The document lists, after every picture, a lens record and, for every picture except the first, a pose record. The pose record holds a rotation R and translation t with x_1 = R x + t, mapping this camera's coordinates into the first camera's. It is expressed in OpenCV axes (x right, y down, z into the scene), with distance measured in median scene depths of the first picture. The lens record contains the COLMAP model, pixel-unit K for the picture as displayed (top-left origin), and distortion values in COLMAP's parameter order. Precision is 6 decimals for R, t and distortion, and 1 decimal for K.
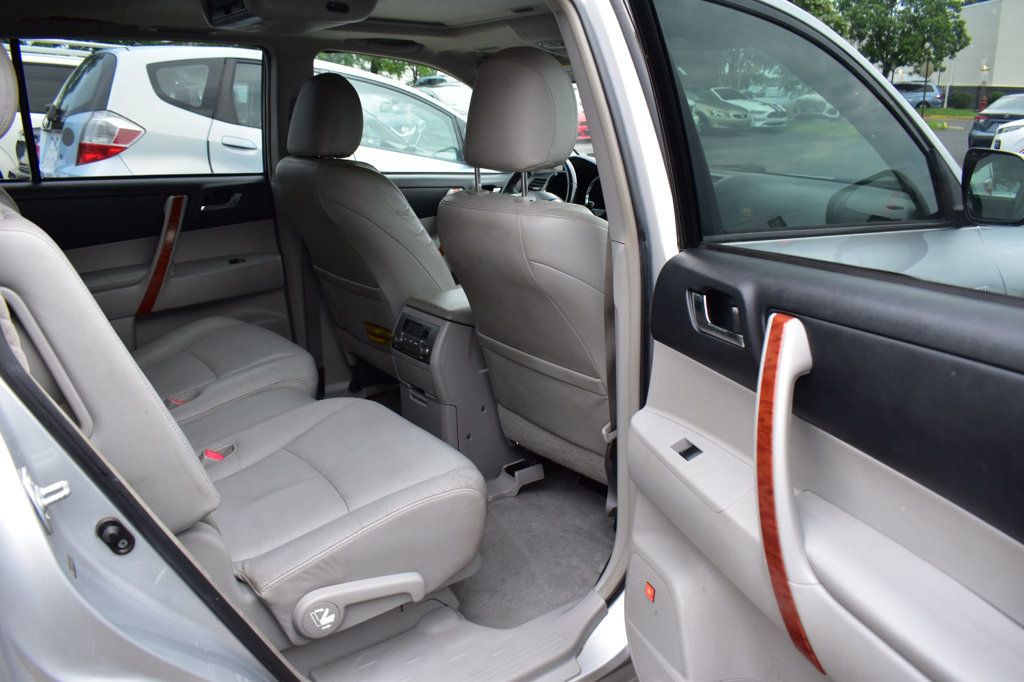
lens RADIAL K [[797.1, 0, 512.0], [0, 797.1, 341.0], [0, 0, 1]] dist [-0.092773, 0.002017]
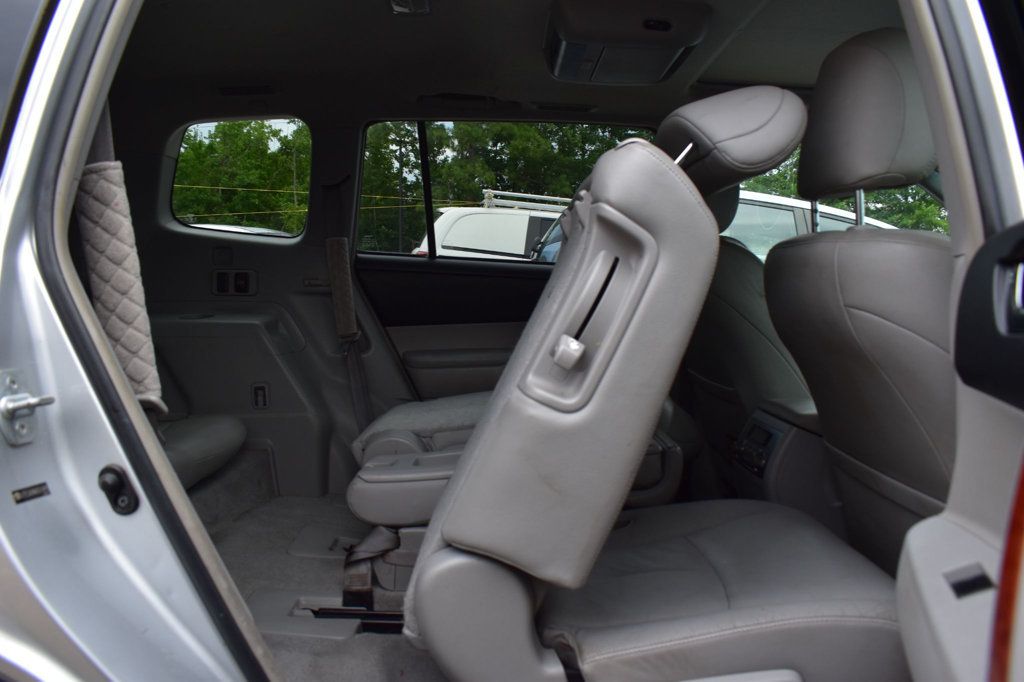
lens RADIAL K [[797.1, 0, 512.0], [0, 797.1, 341.0], [0, 0, 1]] dist [-0.092773, 0.002017]
pose [[0.801543, 0.054215, -0.595474, 0.145000], [-0.185516, 0.969284, -0.161467, 0.066900], [0.568430, 0.239893, 0.786981, 0.236895]]
